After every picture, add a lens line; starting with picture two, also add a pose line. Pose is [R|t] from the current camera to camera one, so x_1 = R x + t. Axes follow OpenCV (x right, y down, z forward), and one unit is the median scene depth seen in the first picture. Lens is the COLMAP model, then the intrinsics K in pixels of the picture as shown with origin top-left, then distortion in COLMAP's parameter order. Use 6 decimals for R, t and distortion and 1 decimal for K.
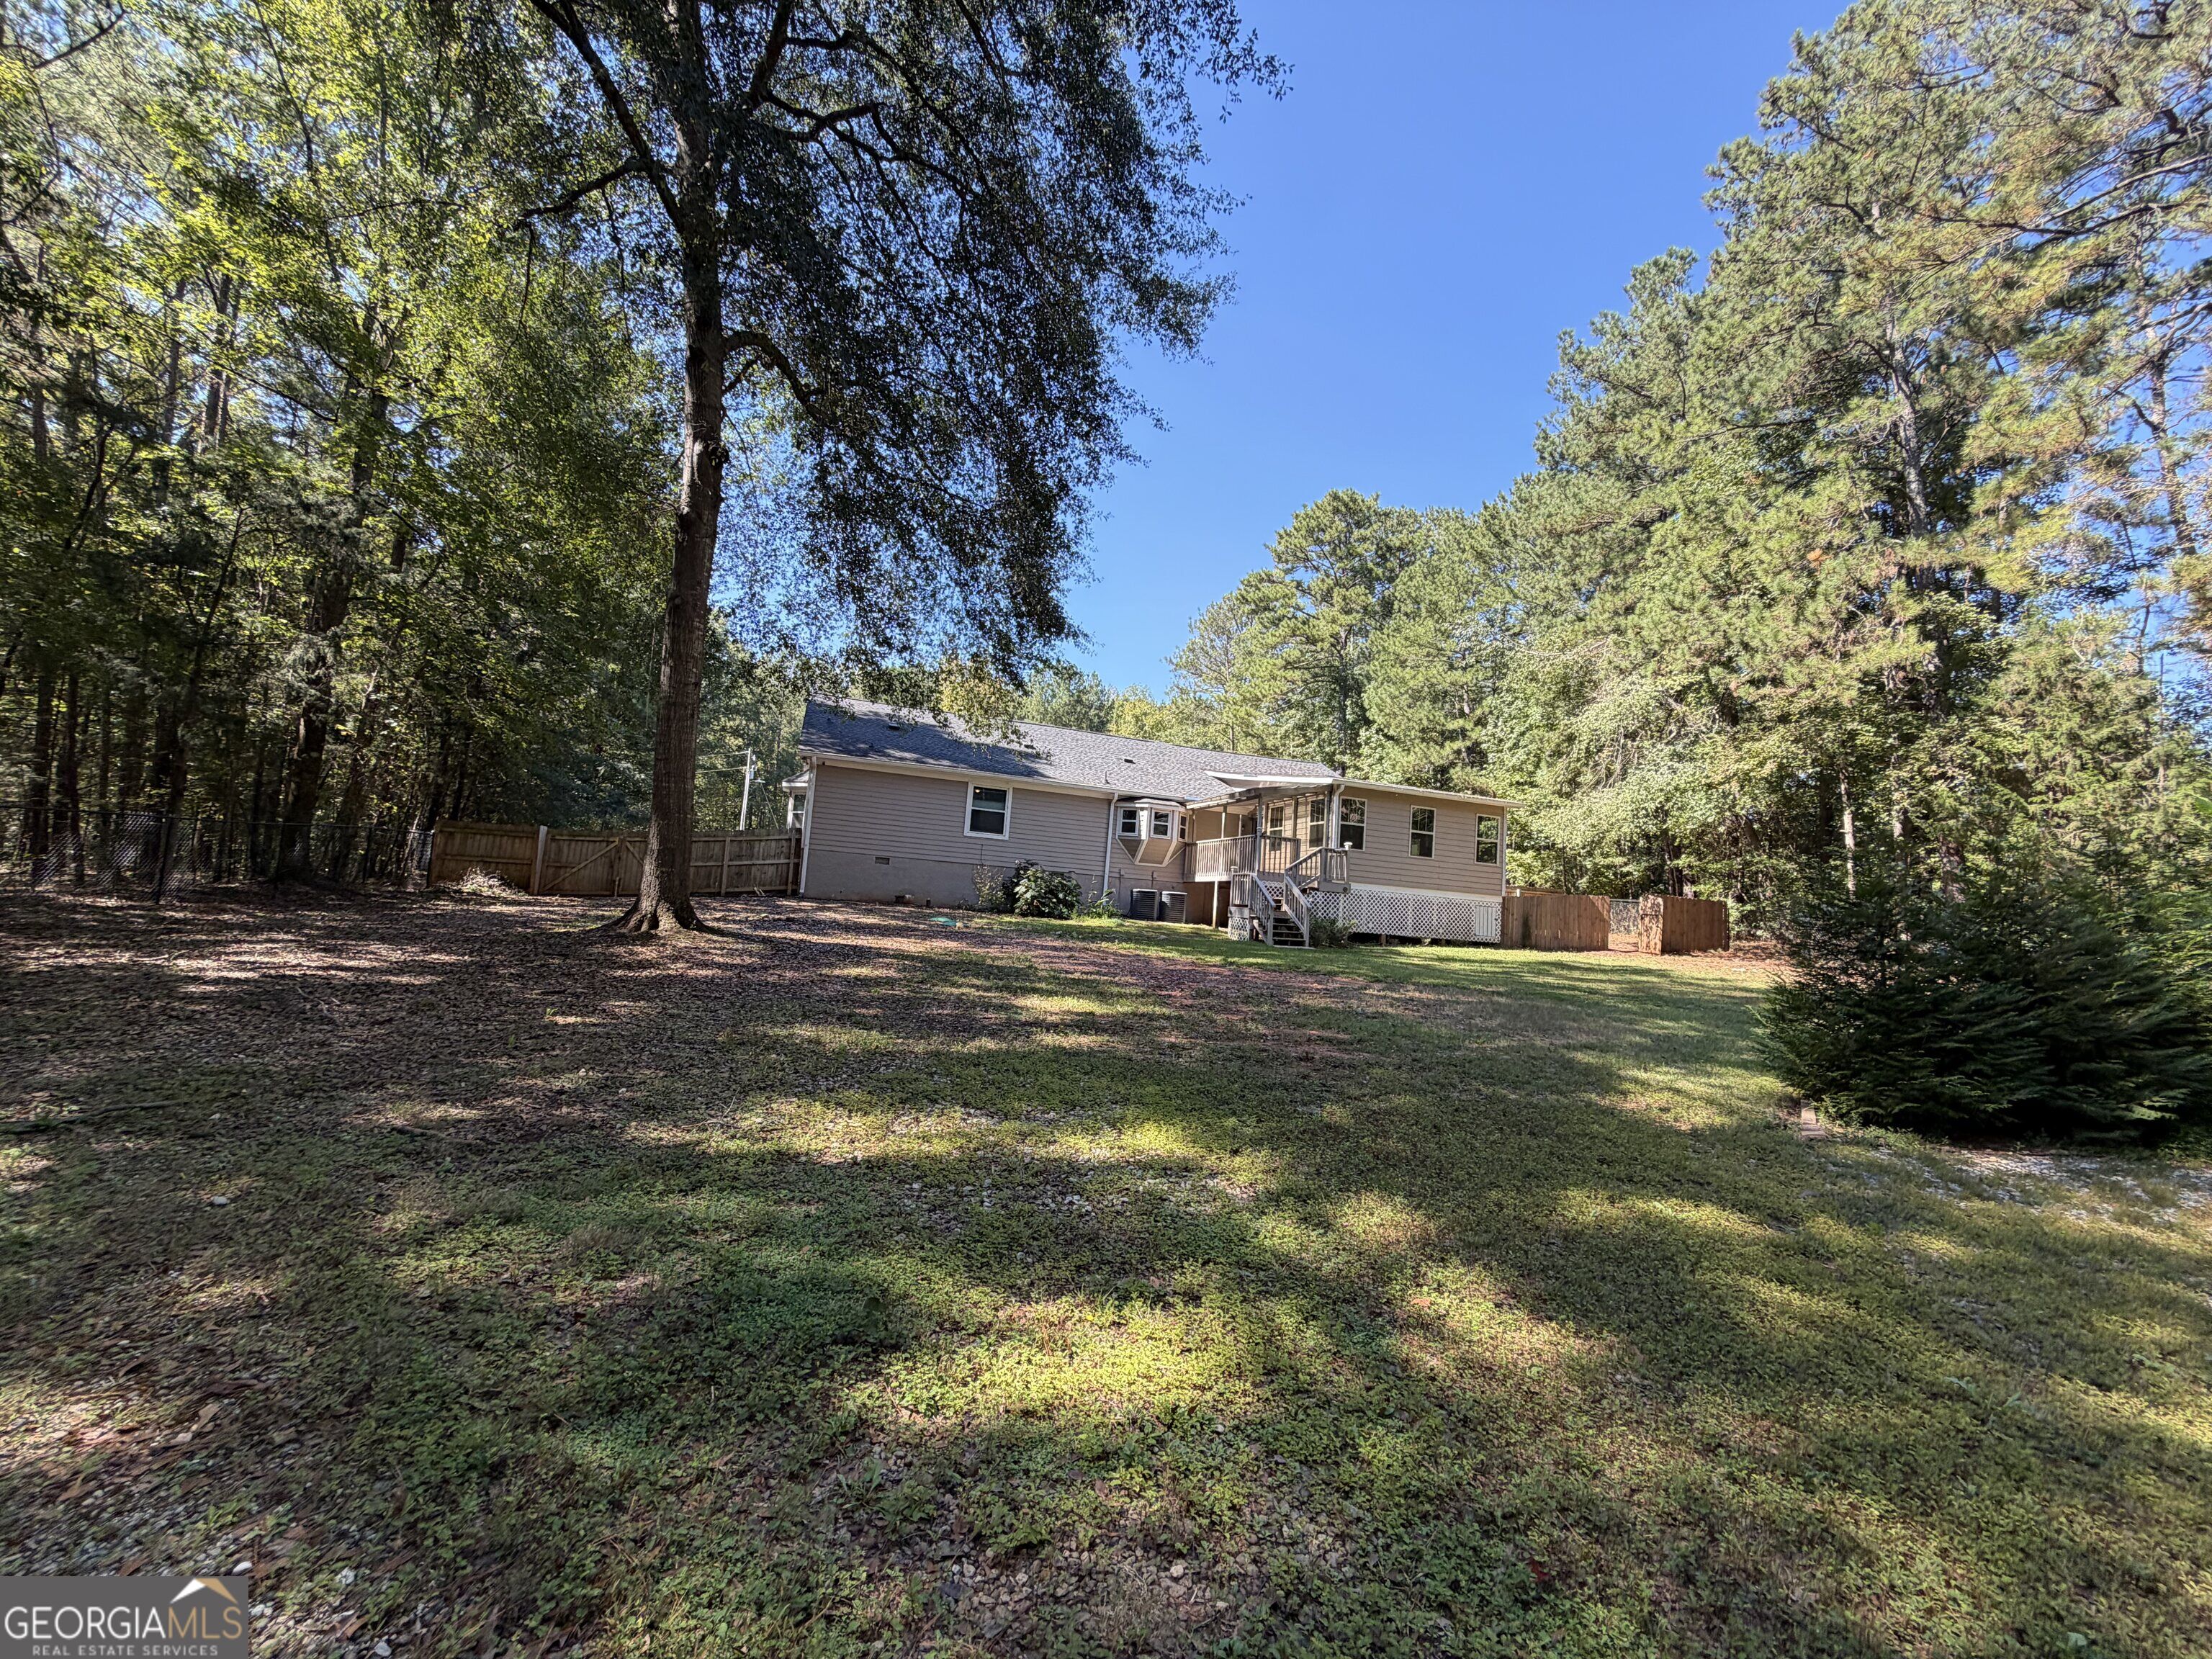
lens RADIAL K [[883.9, 0, 1105.9], [0, 883.9, 831.0], [0, 0, 1]] dist [0.000466, 0.000253]
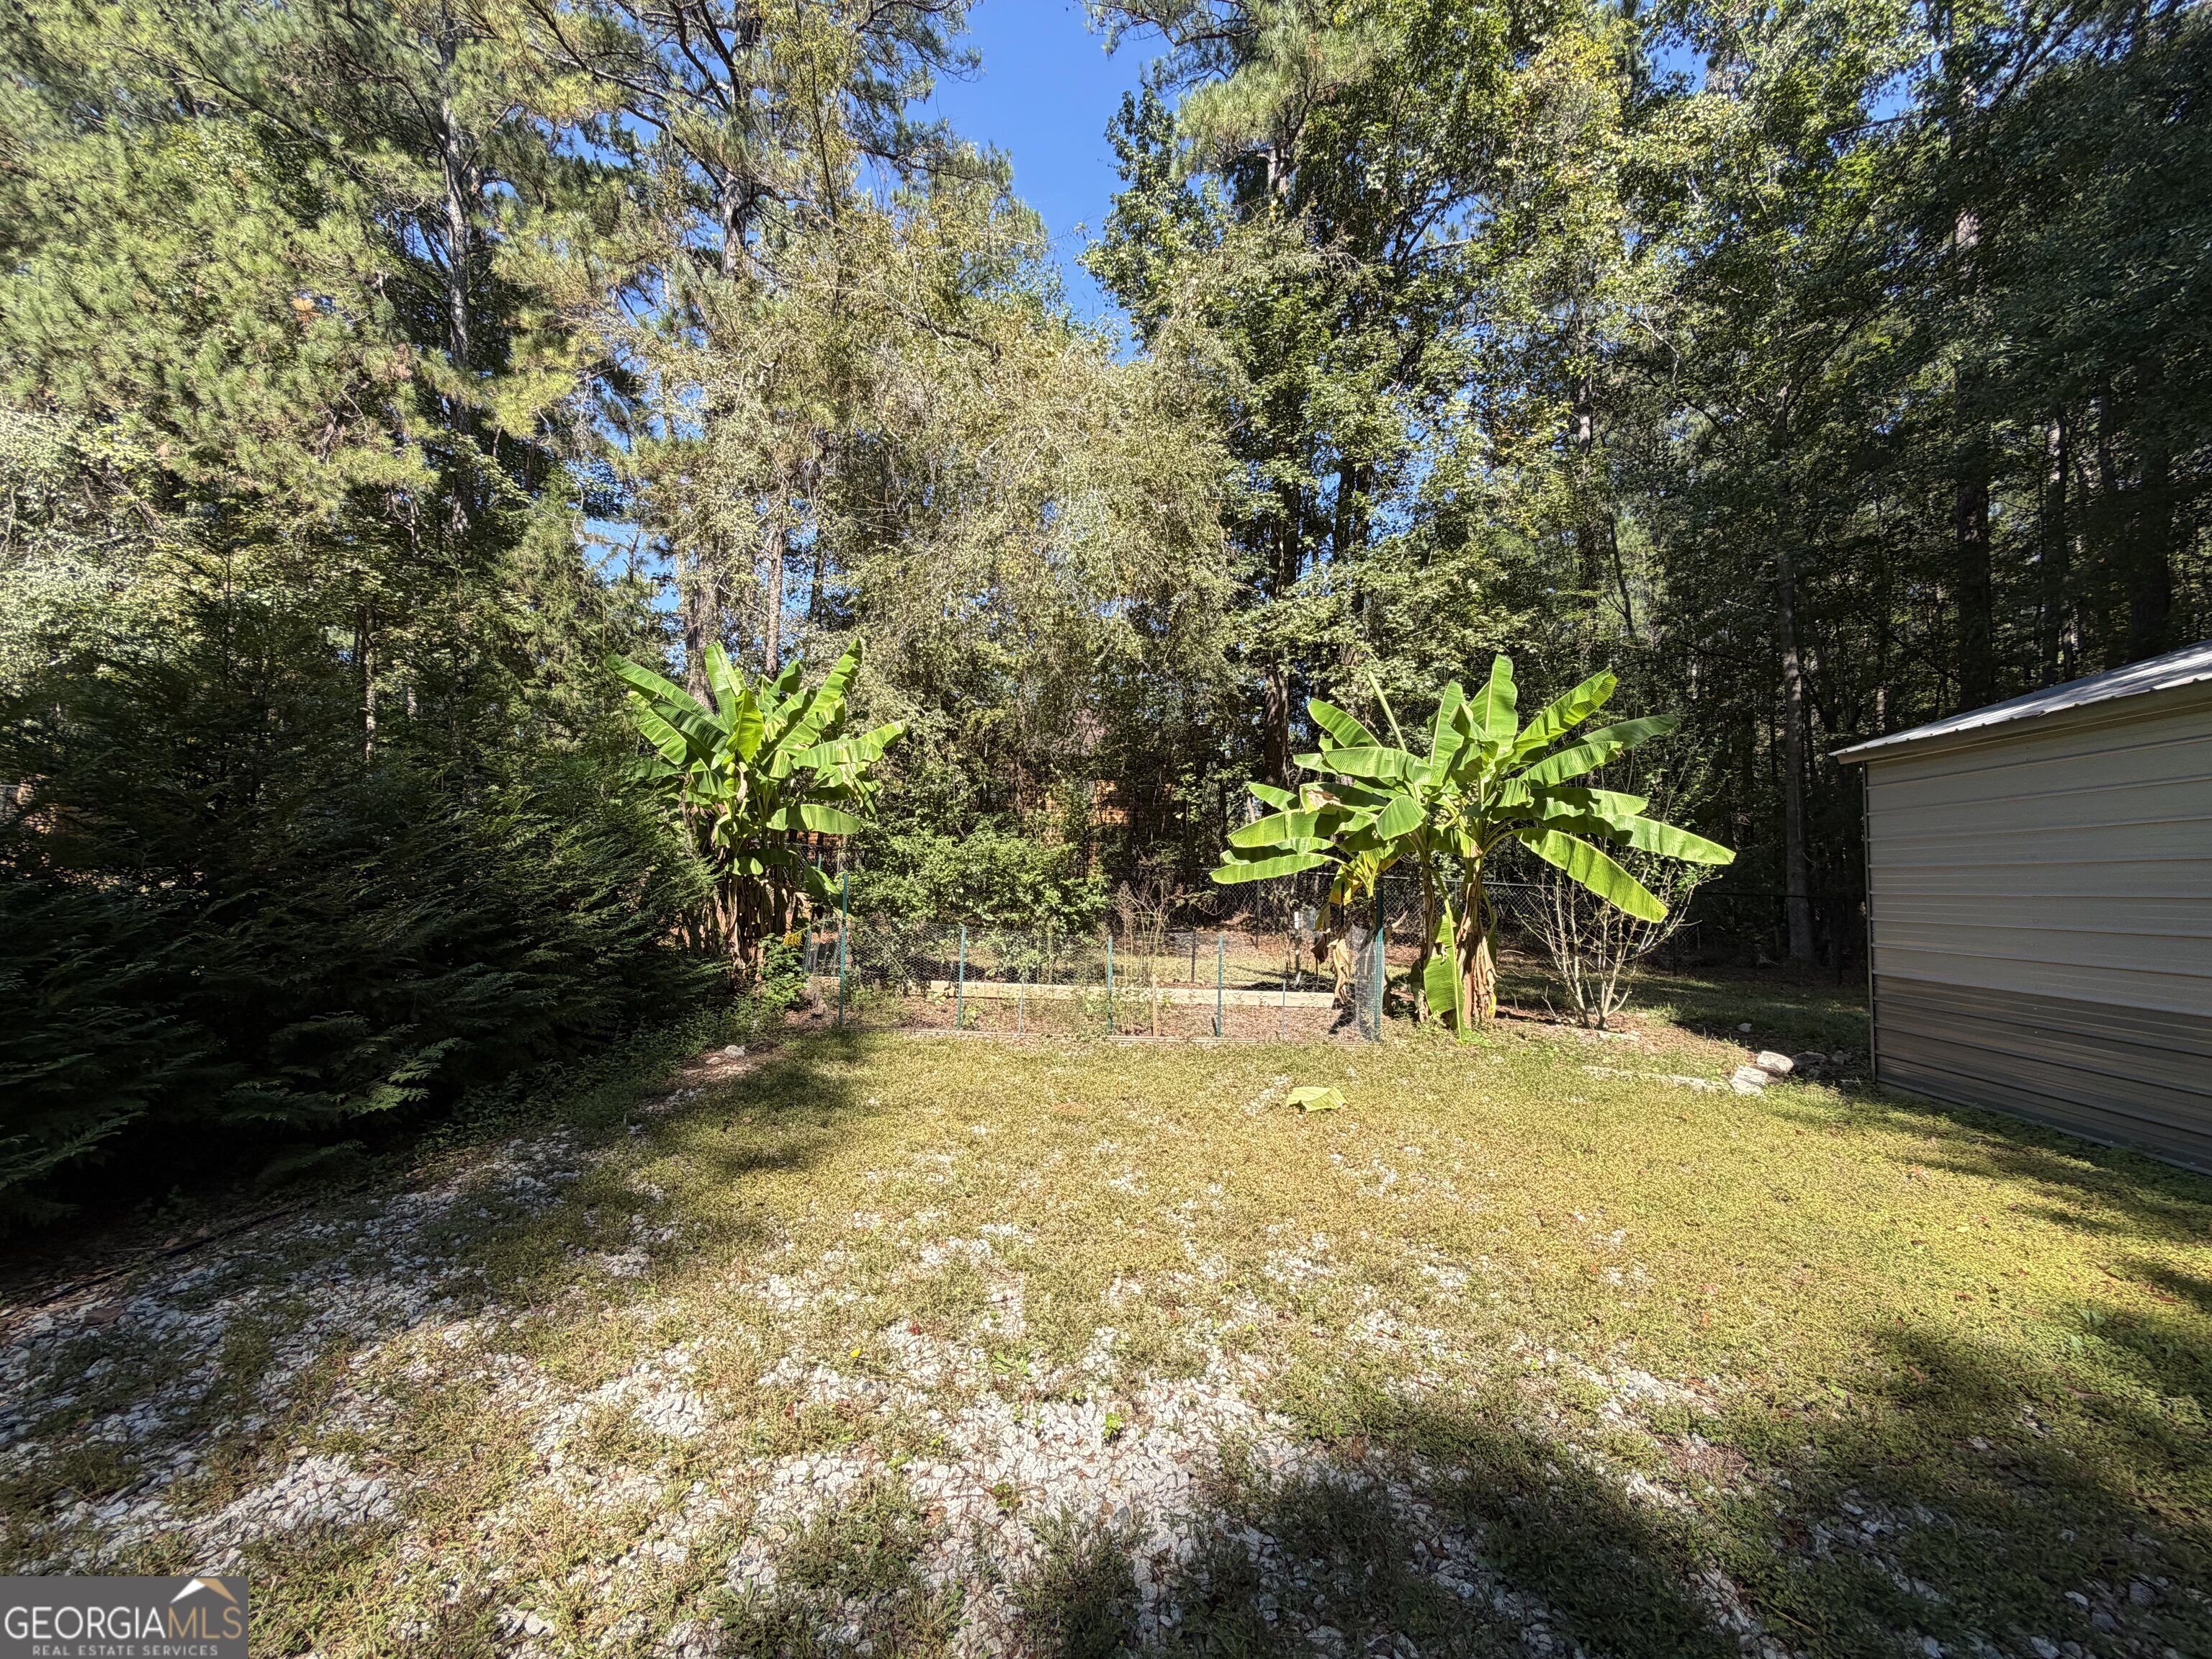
lens RADIAL K [[883.9, 0, 1102.7], [0, 883.9, 830.4], [0, 0, 1]] dist [0.000466, 0.000253]
pose [[0.240508, -0.007110, 0.970621, 0.262192], [-0.095130, 0.994986, 0.030861, 0.032413], [-0.965974, -0.099757, 0.238625, 0.158613]]
